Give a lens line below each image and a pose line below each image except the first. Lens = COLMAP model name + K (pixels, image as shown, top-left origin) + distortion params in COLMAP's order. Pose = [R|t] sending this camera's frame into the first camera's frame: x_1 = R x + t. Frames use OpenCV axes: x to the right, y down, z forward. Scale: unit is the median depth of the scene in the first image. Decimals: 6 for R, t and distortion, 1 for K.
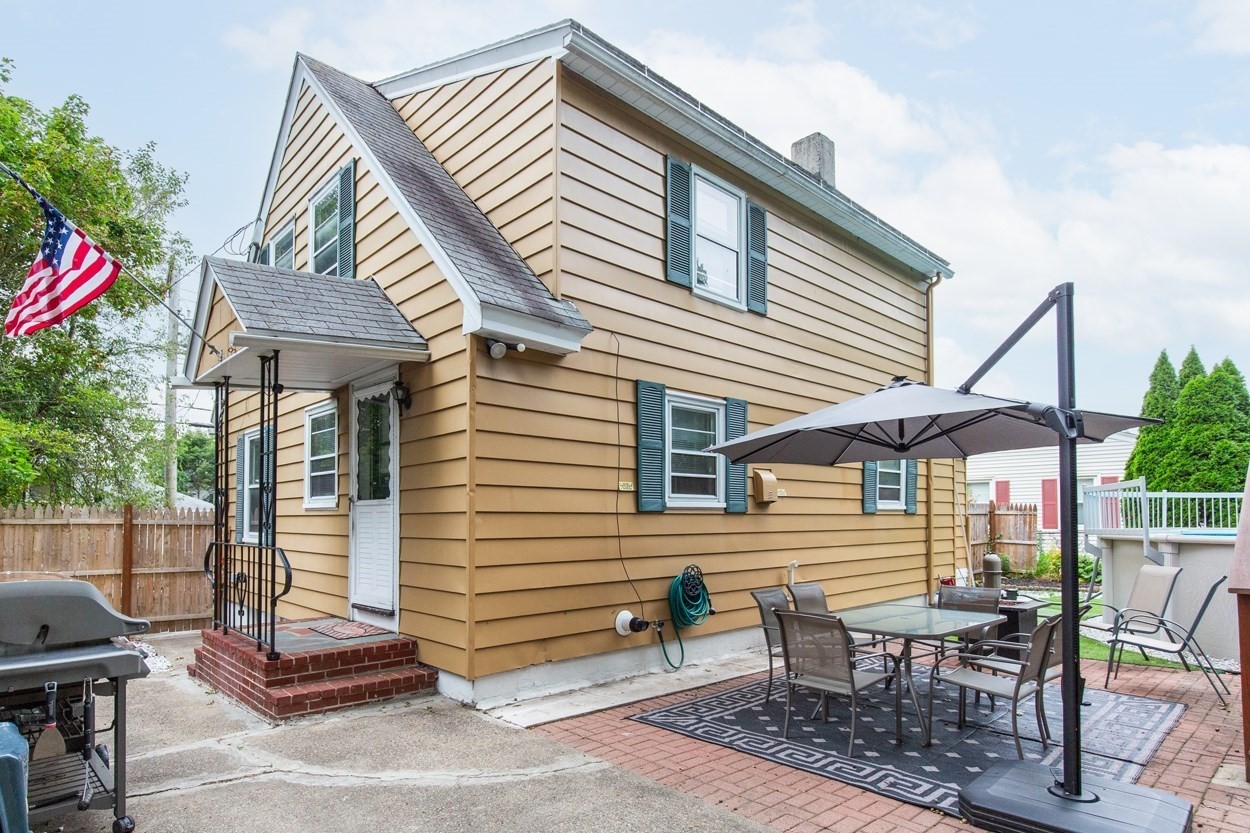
lens RADIAL K [[678.4, 0, 598.5], [0, 678.4, 507.0], [0, 0, 1]] dist [0.012609, -0.003590]
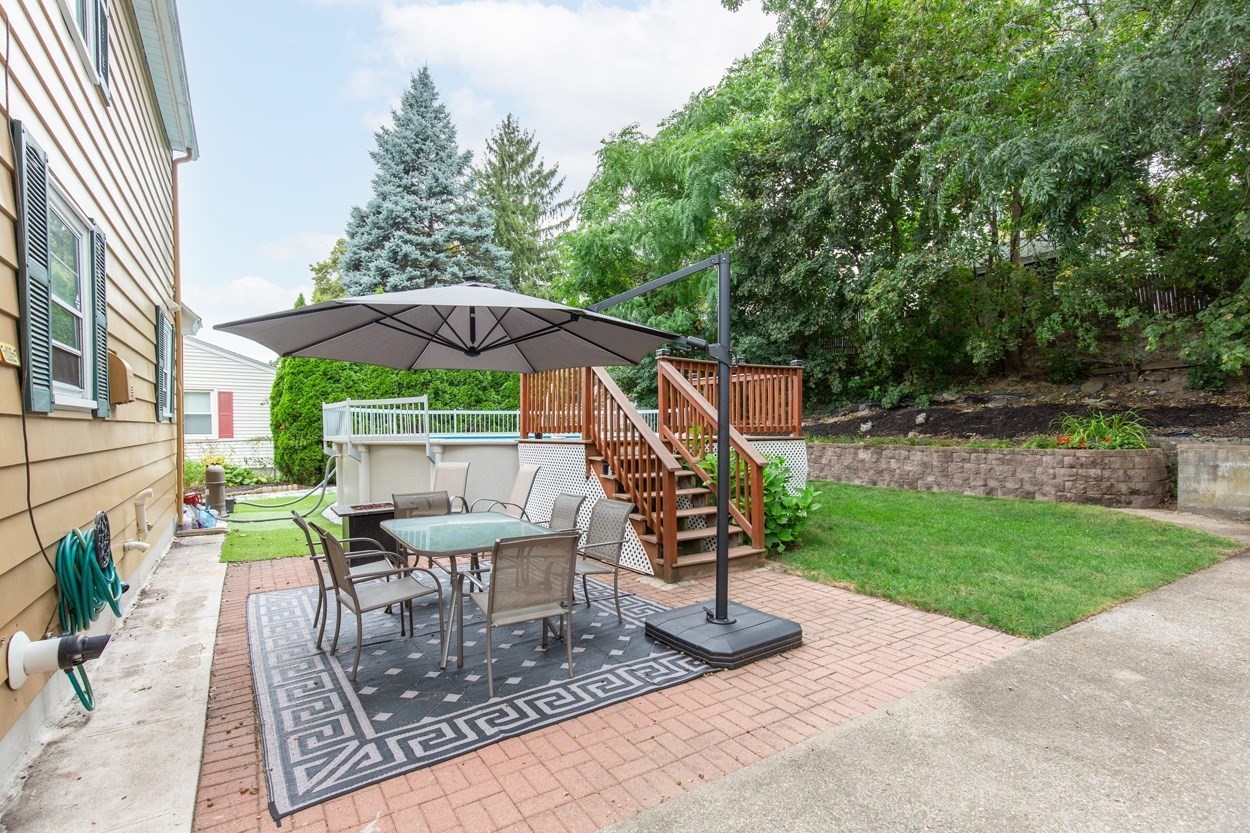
lens RADIAL K [[574.1, 0, 637.3], [0, 574.1, 432.0], [0, 0, 1]] dist [0.010531, 0.000073]
pose [[0.159676, -0.009344, 0.987125, -0.201453], [-0.011086, 0.999875, 0.011258, 0.009182], [-0.987107, -0.012740, 0.159552, 0.397765]]
